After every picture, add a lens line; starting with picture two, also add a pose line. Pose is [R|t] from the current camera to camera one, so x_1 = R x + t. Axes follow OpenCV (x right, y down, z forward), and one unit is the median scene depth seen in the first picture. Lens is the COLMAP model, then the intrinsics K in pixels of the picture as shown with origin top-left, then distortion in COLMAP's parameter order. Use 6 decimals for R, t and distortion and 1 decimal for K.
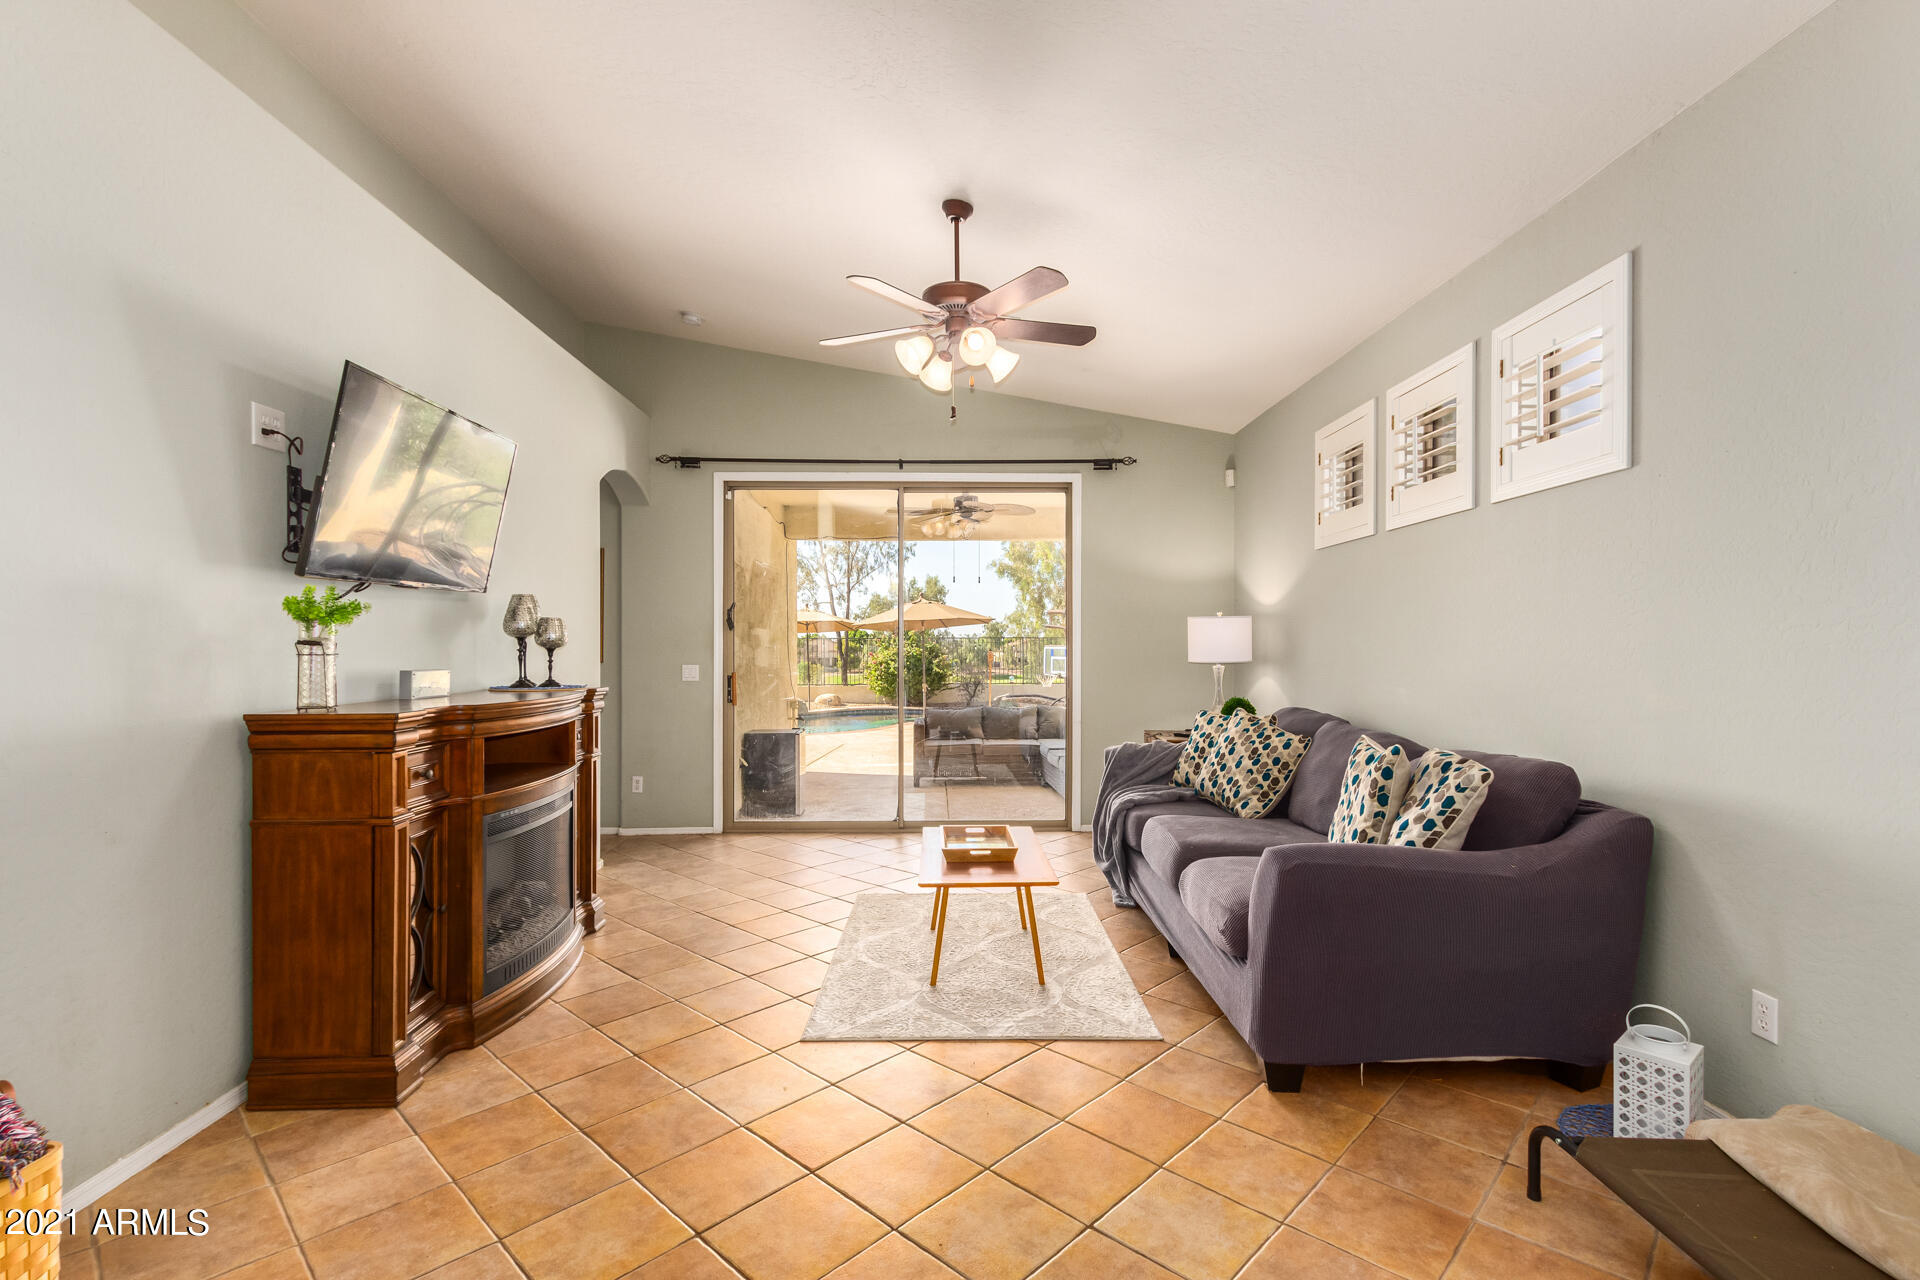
lens RADIAL K [[882.4, 0, 957.5], [0, 882.4, 651.4], [0, 0, 1]] dist [0.001035, -0.000174]
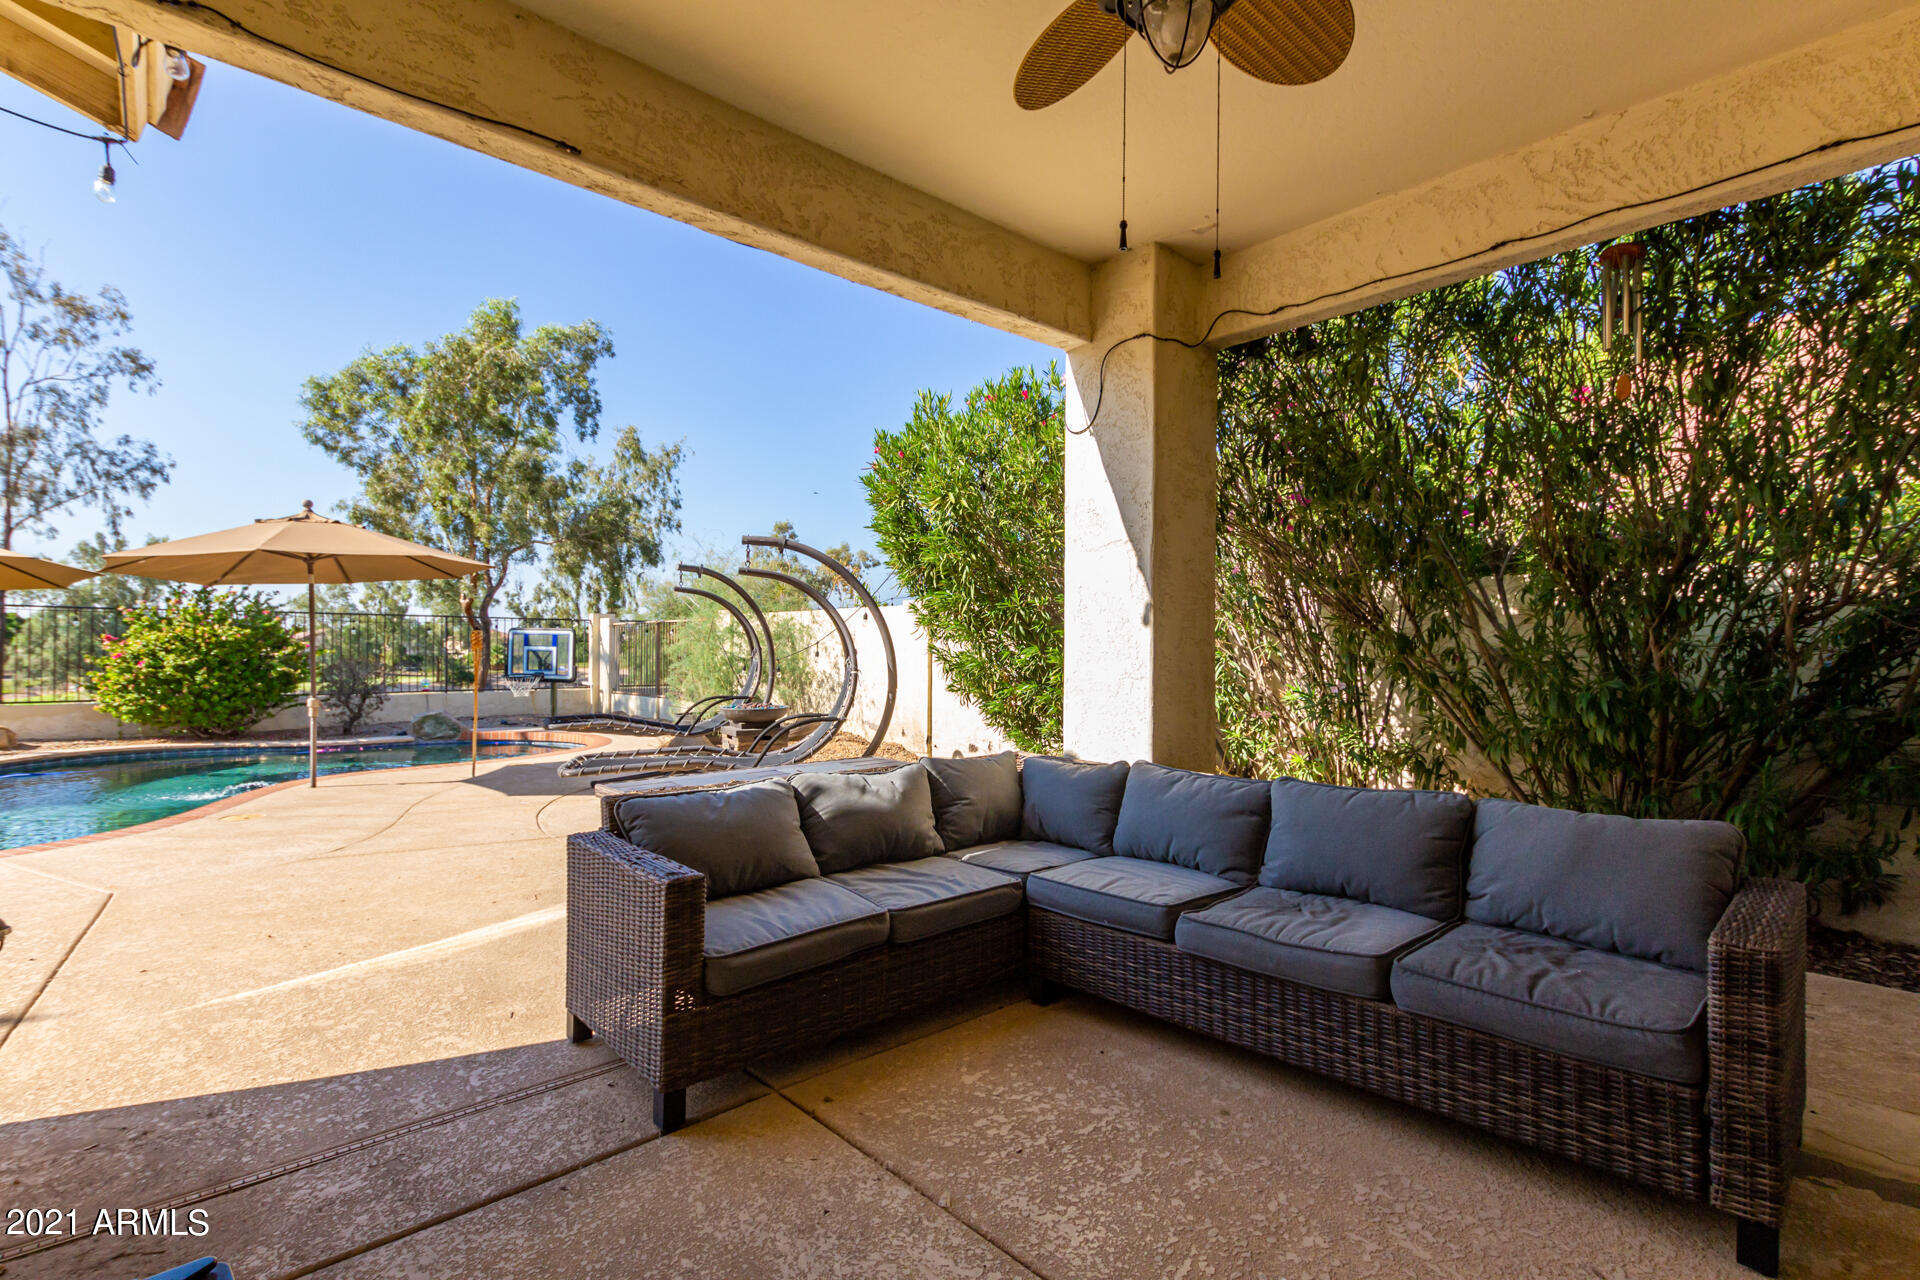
lens RADIAL K [[890.9, 0, 926.9], [0, 890.9, 646.7], [0, 0, 1]] dist [0.081535, -0.038487]
pose [[0.781278, 0.008913, 0.624119, -0.355663], [-0.007248, 0.999960, -0.005207, 0.039128], [-0.624141, -0.000455, 0.781312, 1.776972]]
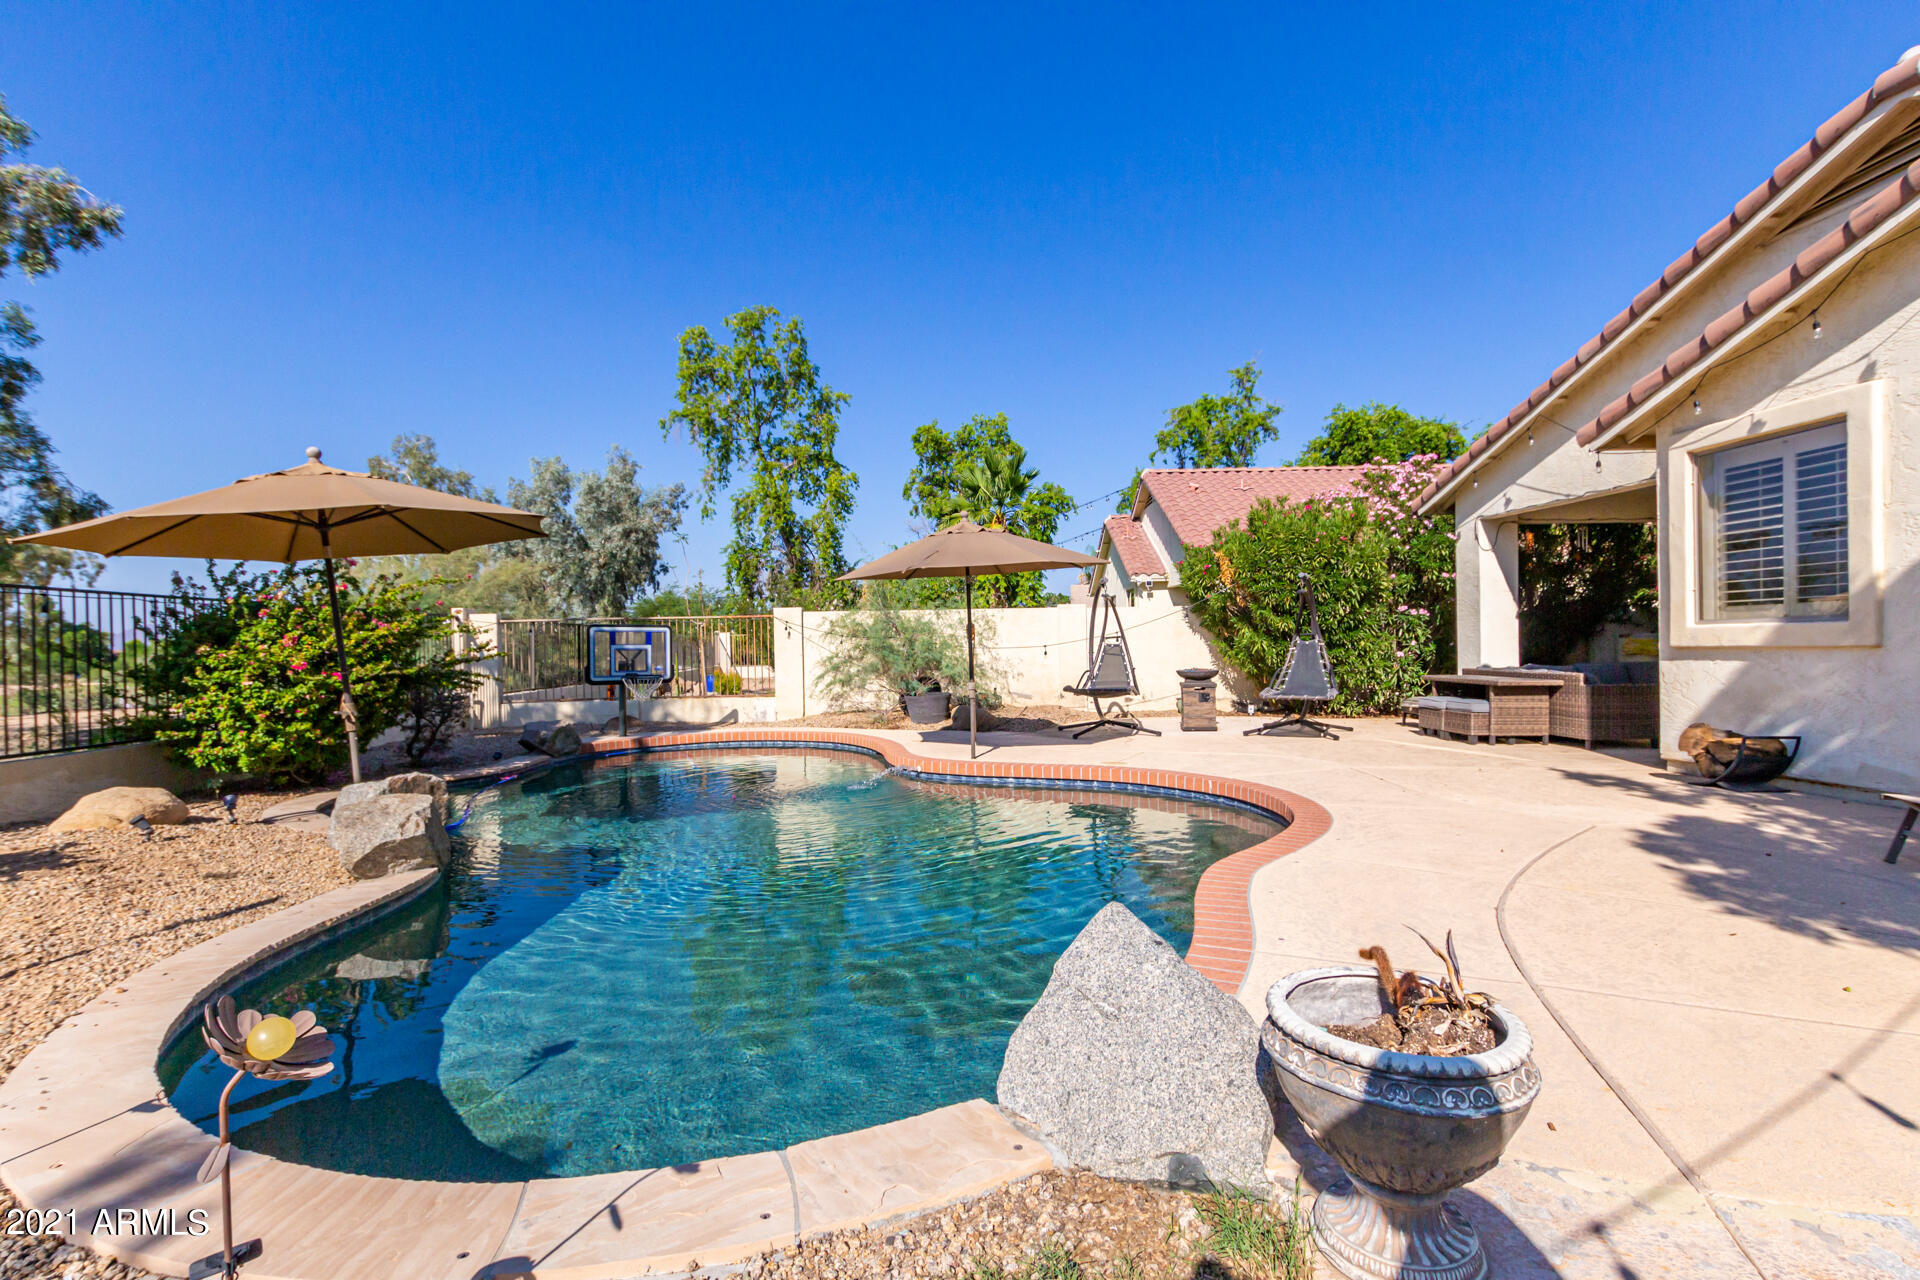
lens RADIAL K [[892.2, 0, 956.2], [0, 892.2, 646.8], [0, 0, 1]] dist [0.000400, 0.000713]
pose [[-0.028708, -0.000768, 0.999588, -2.380042], [0.020437, 0.999790, 0.001355, 0.056937], [-0.999379, 0.020467, -0.028686, 4.248374]]
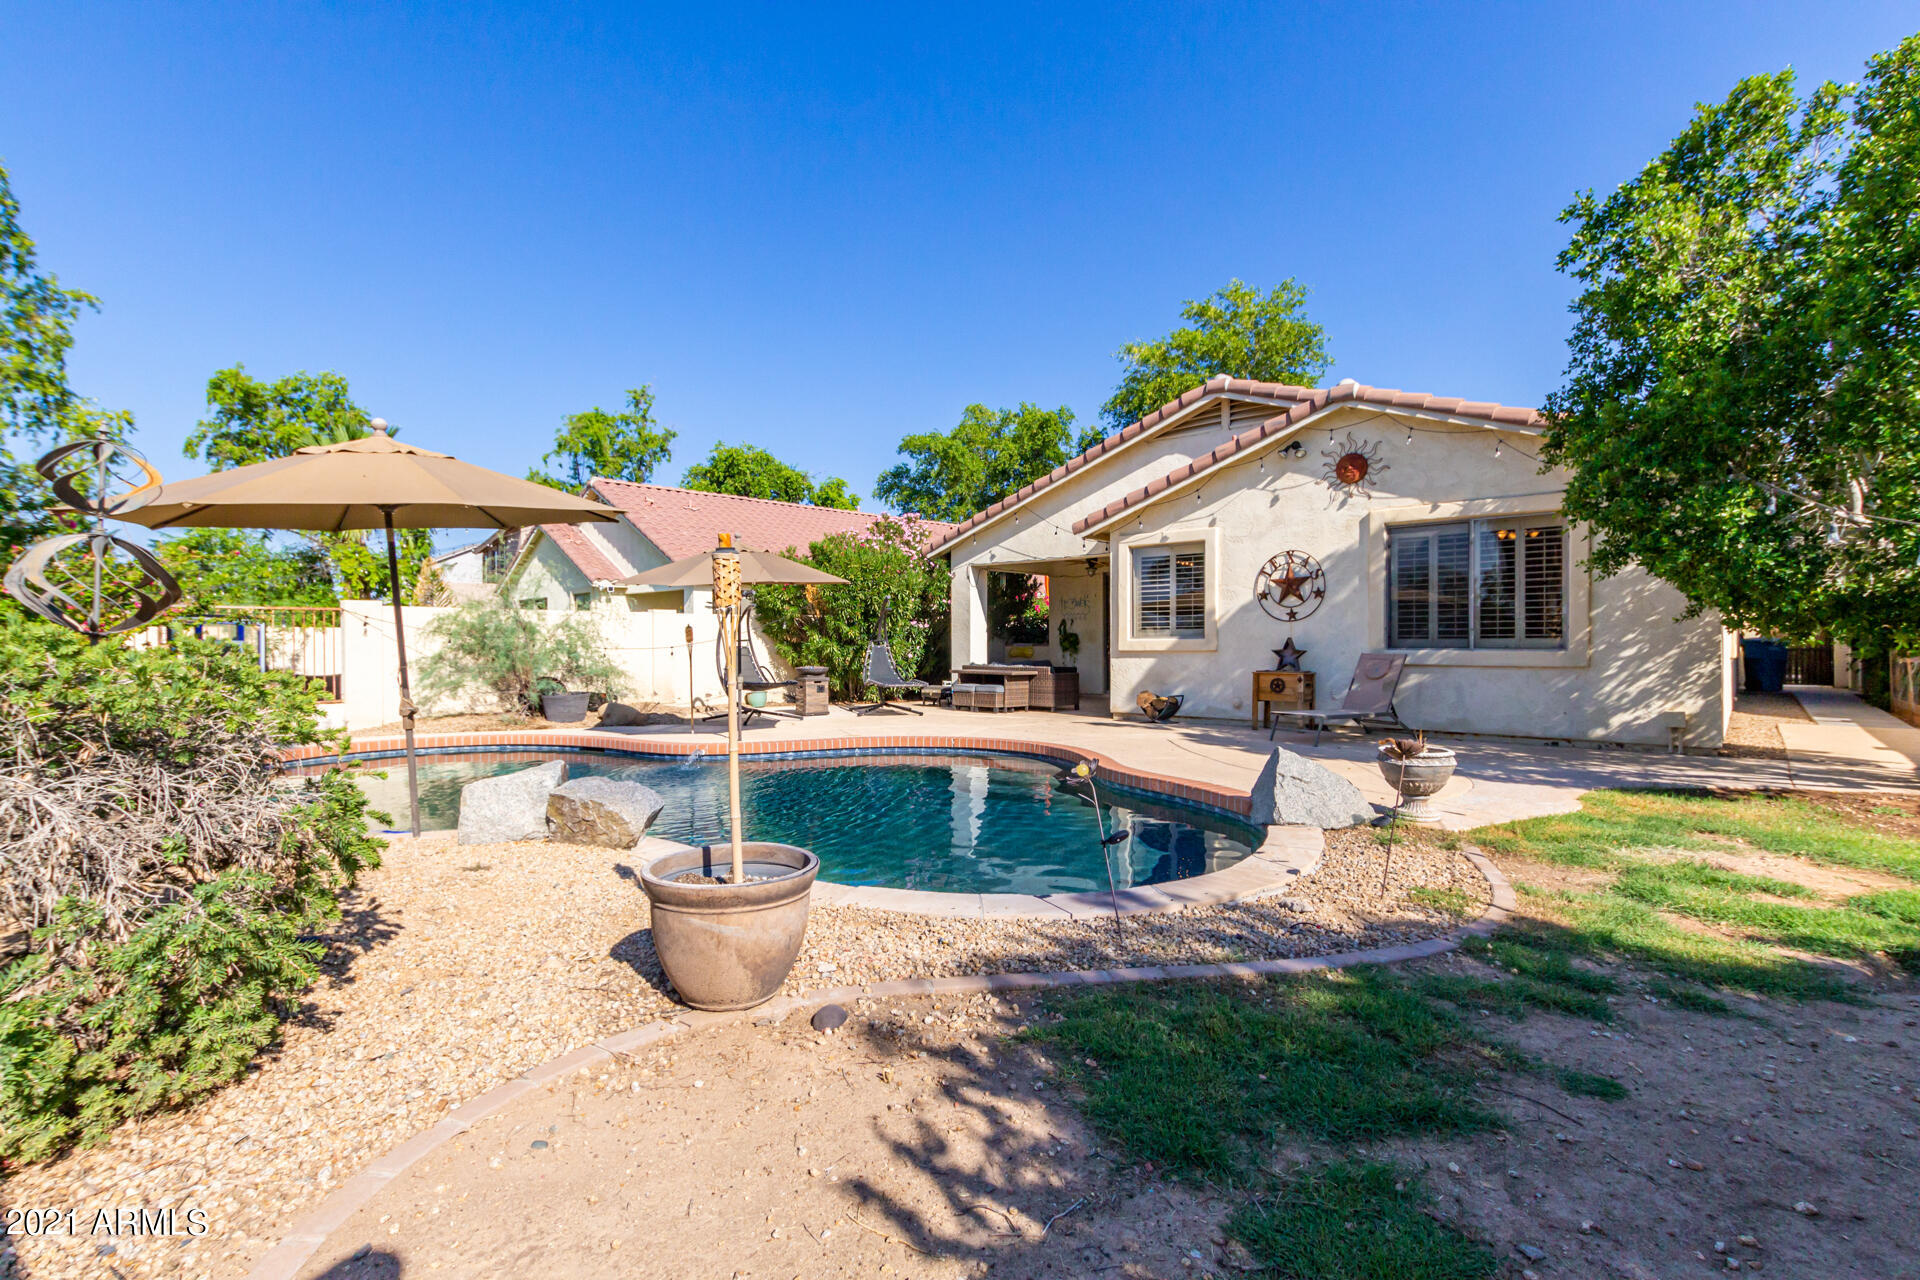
lens RADIAL K [[892.2, 0, 956.2], [0, 892.2, 646.8], [0, 0, 1]] dist [0.000400, 0.000713]
pose [[-0.731897, 0.002181, 0.681412, -2.432267], [0.007650, 0.999958, 0.005016, 0.053709], [-0.681372, 0.008884, -0.731883, 5.609685]]
